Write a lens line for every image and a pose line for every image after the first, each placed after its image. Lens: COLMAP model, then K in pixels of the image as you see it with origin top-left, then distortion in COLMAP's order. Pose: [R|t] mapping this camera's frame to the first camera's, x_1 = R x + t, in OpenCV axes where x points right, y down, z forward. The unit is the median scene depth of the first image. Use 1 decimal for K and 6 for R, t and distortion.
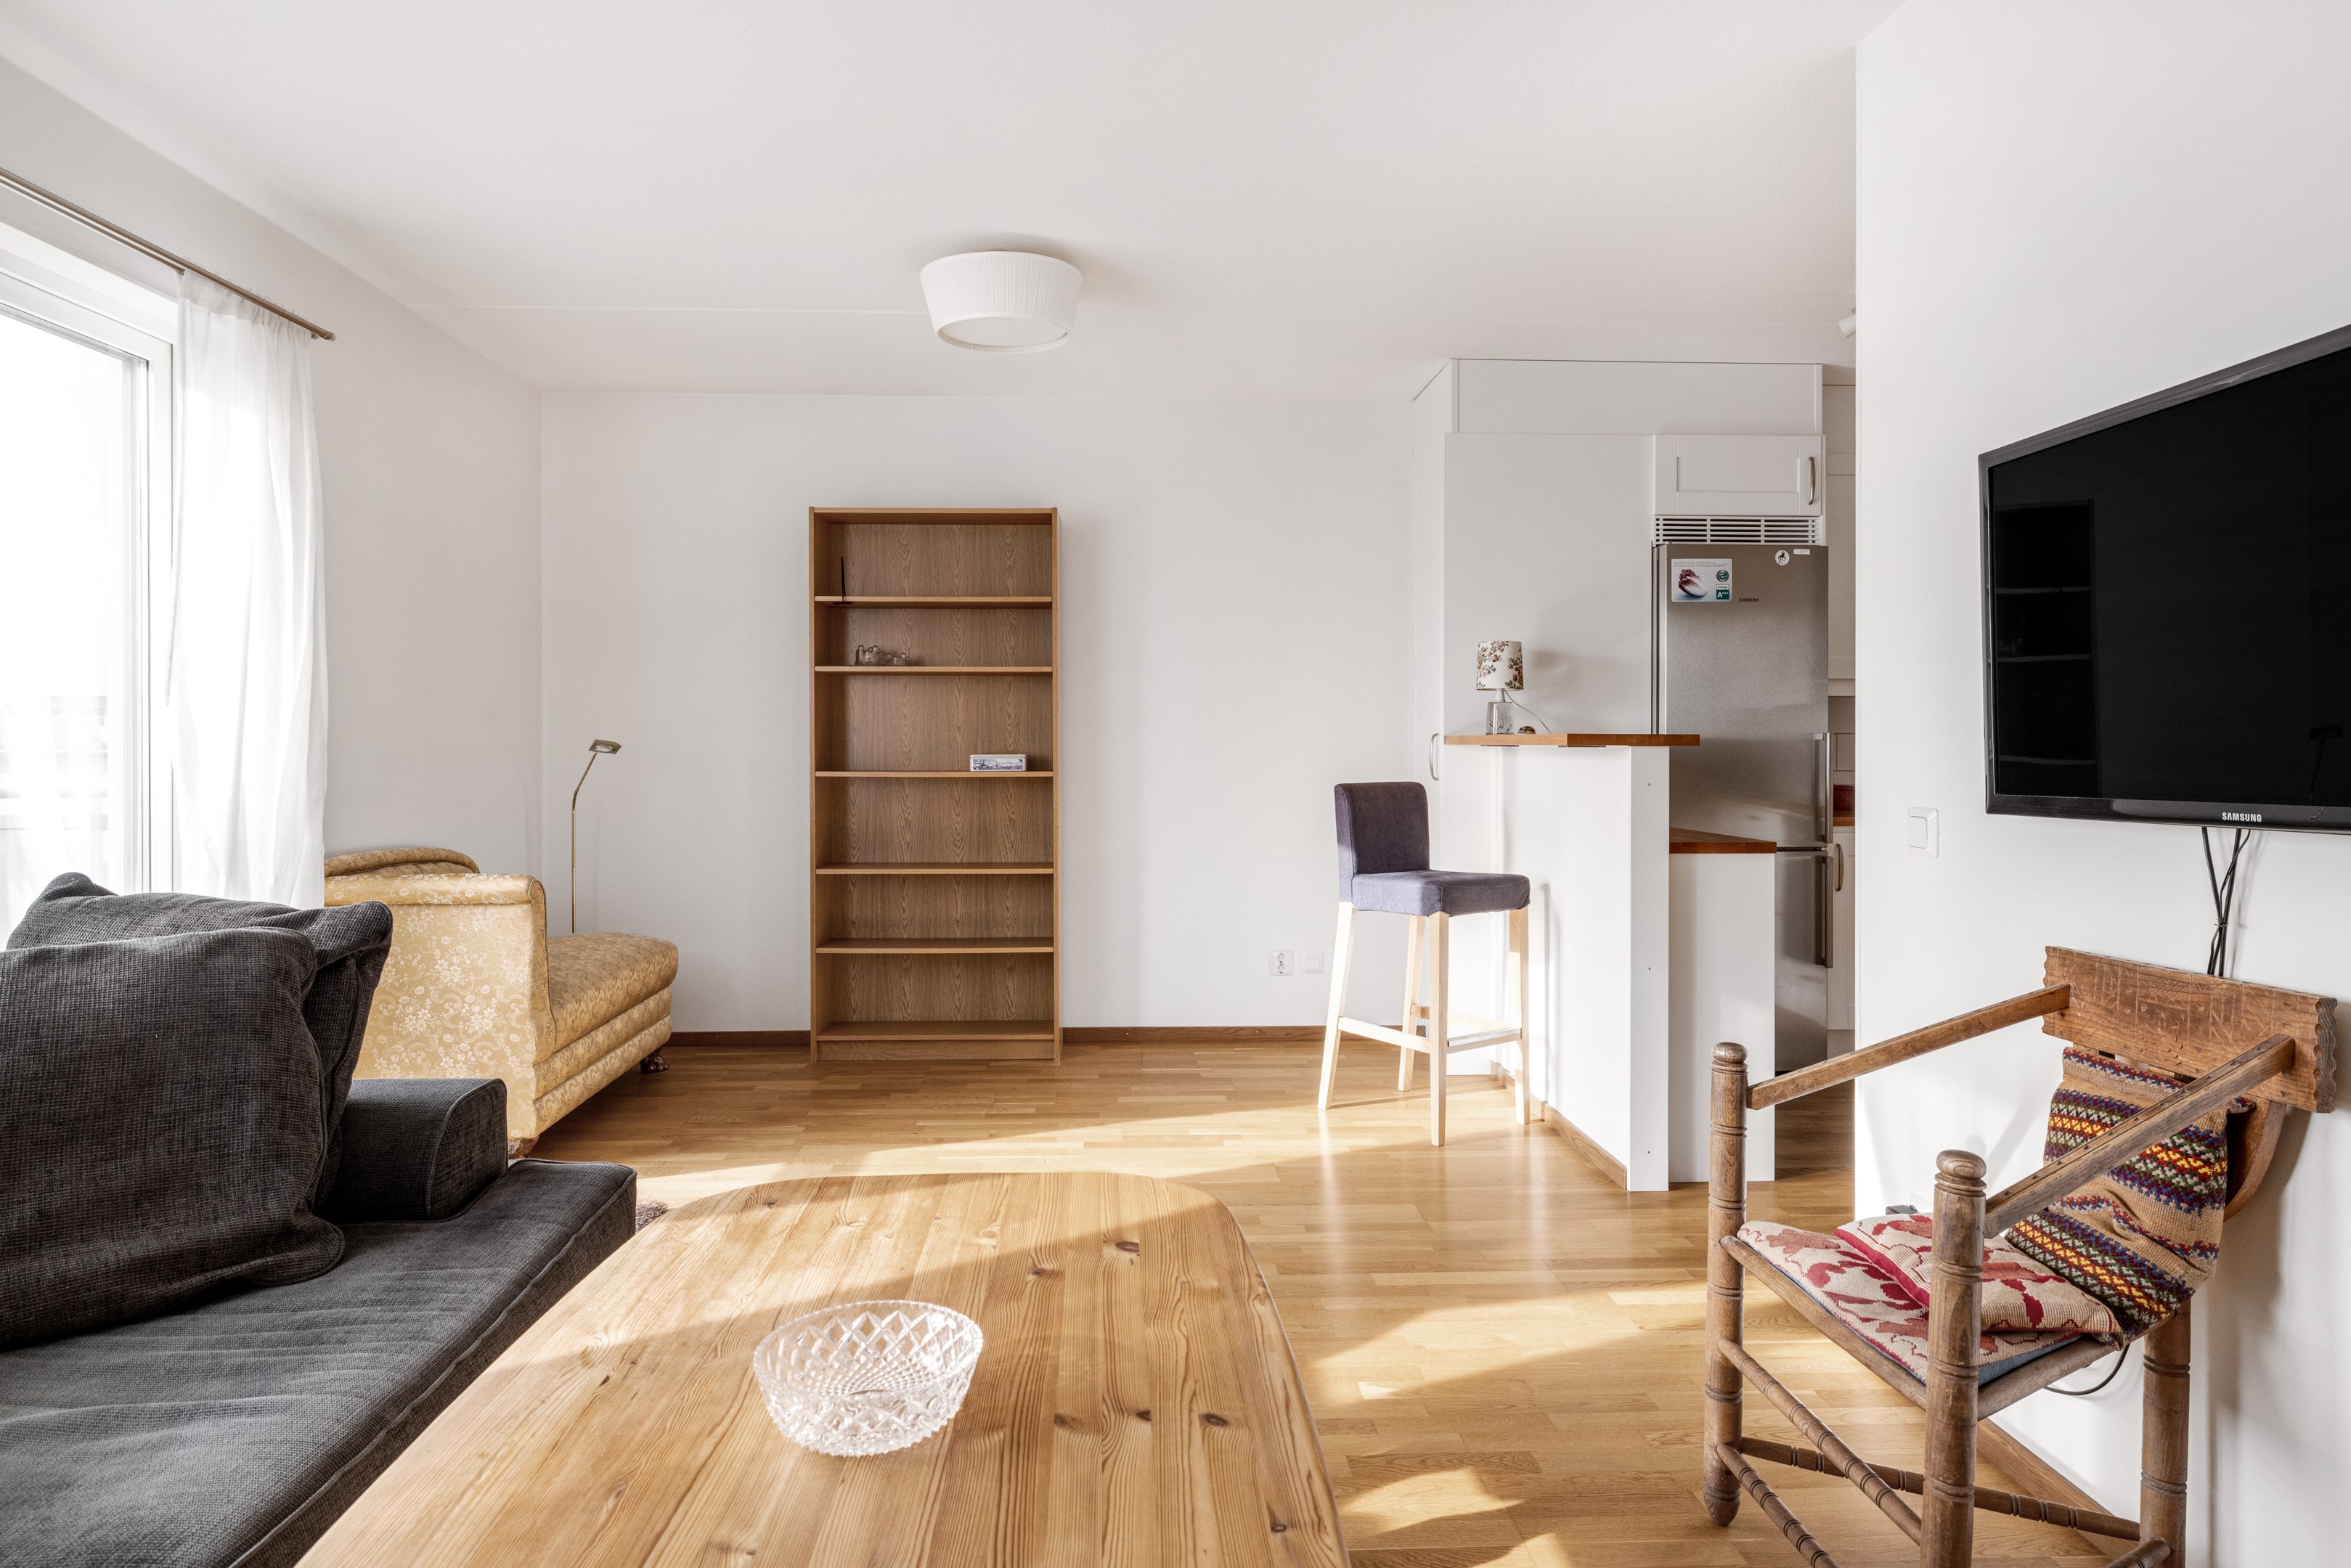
lens RADIAL K [[1344.9, 0, 1173.1], [0, 1344.9, 746.0], [0, 0, 1]] dist [0.003837, 0.001305]
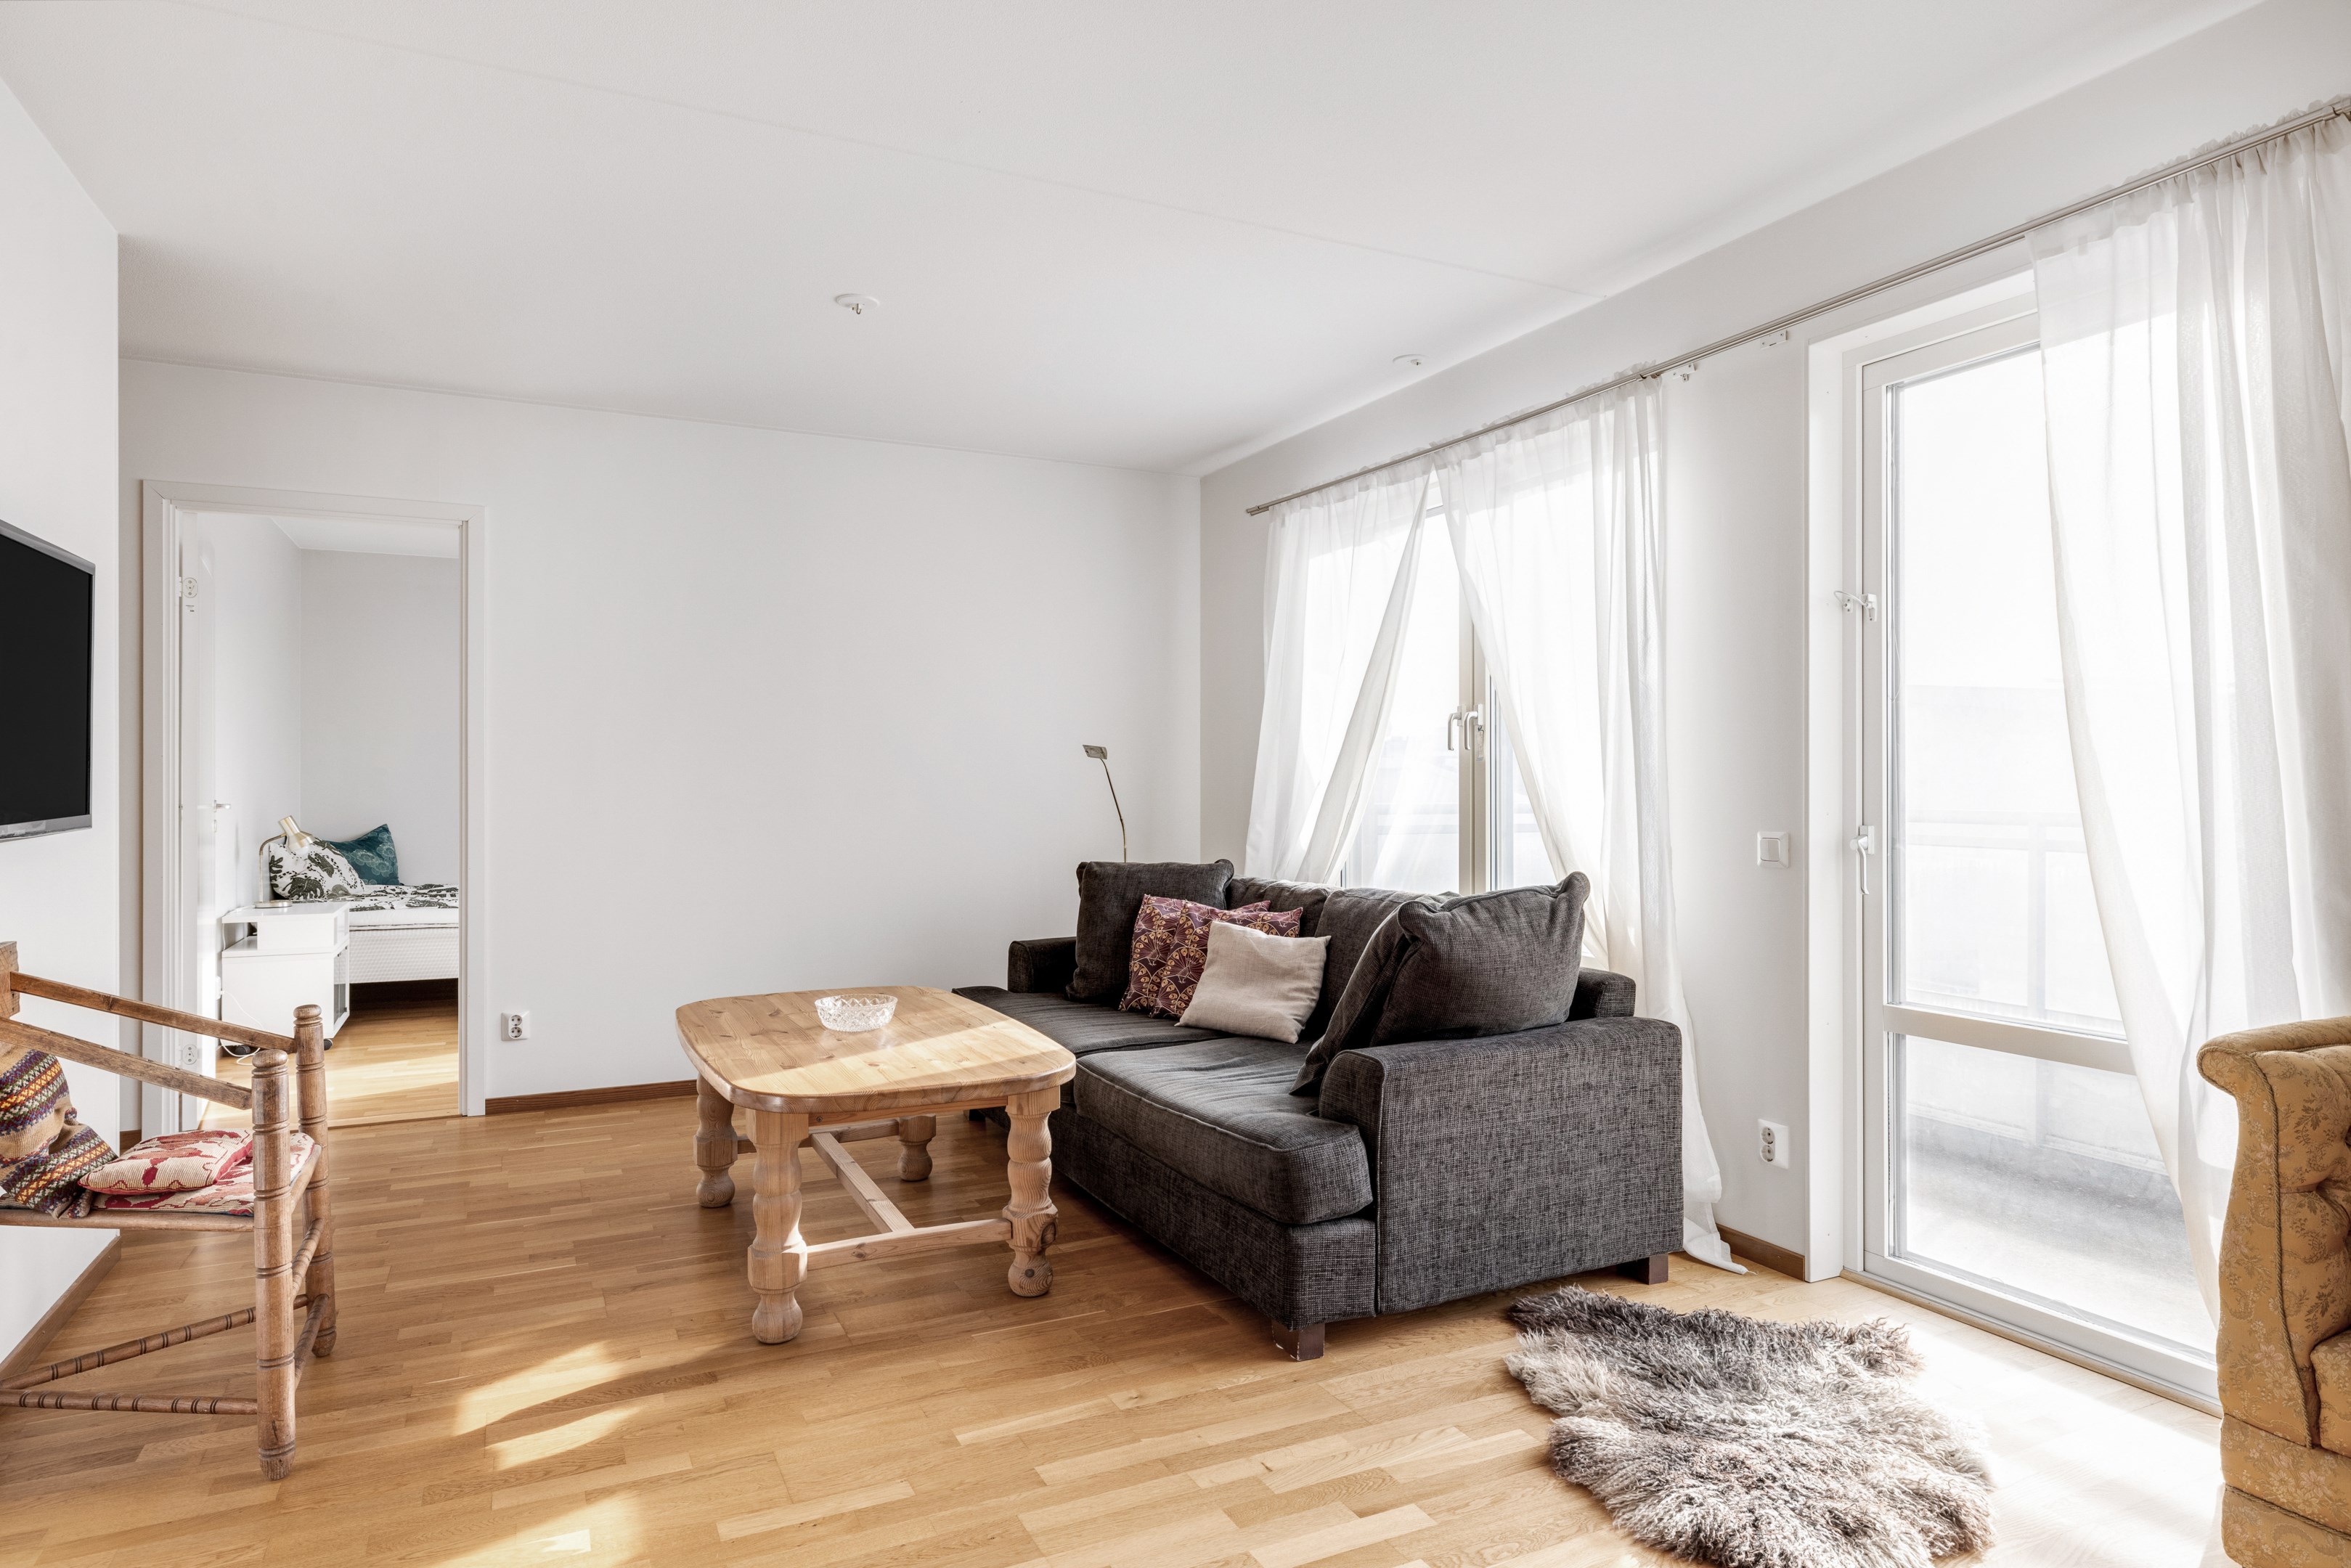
lens RADIAL K [[1330.7, 0, 1154.9], [0, 1330.7, 751.8], [0, 0, 1]] dist [0.002541, -0.000306]
pose [[-0.923479, -0.004355, -0.383625, 0.073870], [-0.003219, 0.999988, -0.003603, -0.014346], [0.383636, -0.002093, -0.923482, 1.052223]]
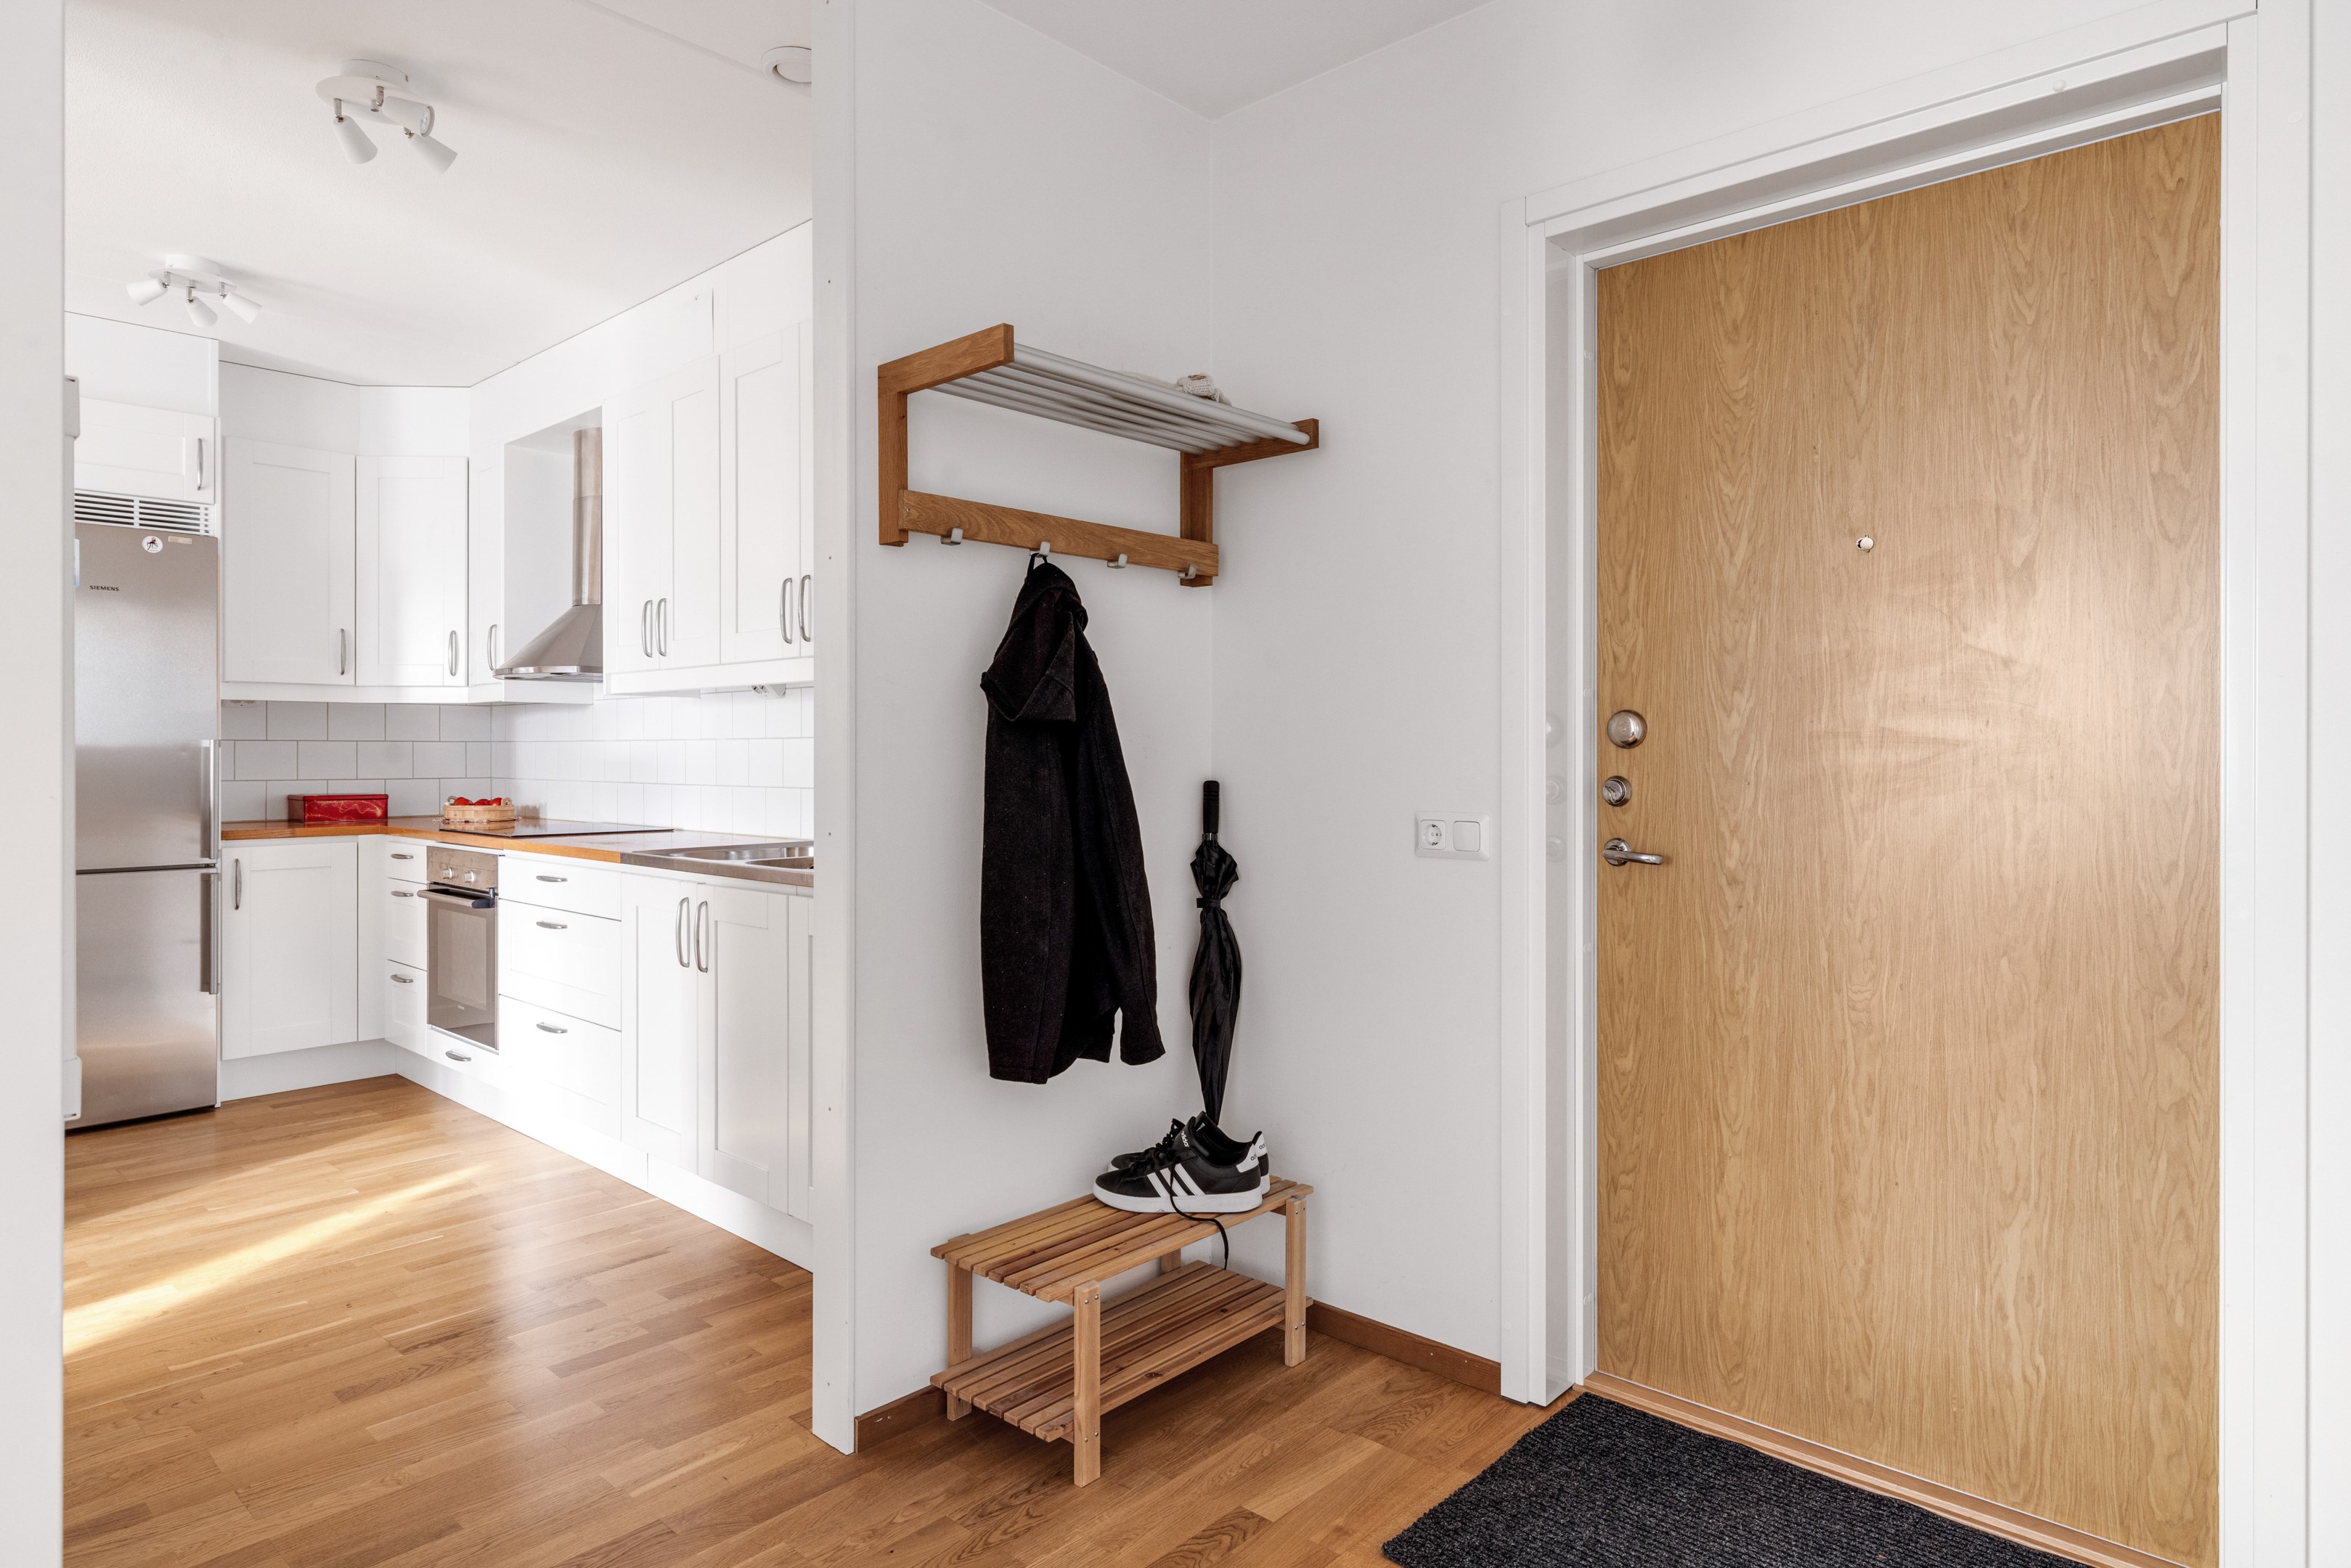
lens RADIAL K [[1330.7, 0, 1154.9], [0, 1330.7, 751.8], [0, 0, 1]] dist [0.002541, -0.000306]
pose [[0.714775, -0.001512, 0.699353, 0.326229], [0.001943, 0.999998, 0.000176, -0.000248], [-0.699352, 0.001233, 0.714777, -0.110869]]
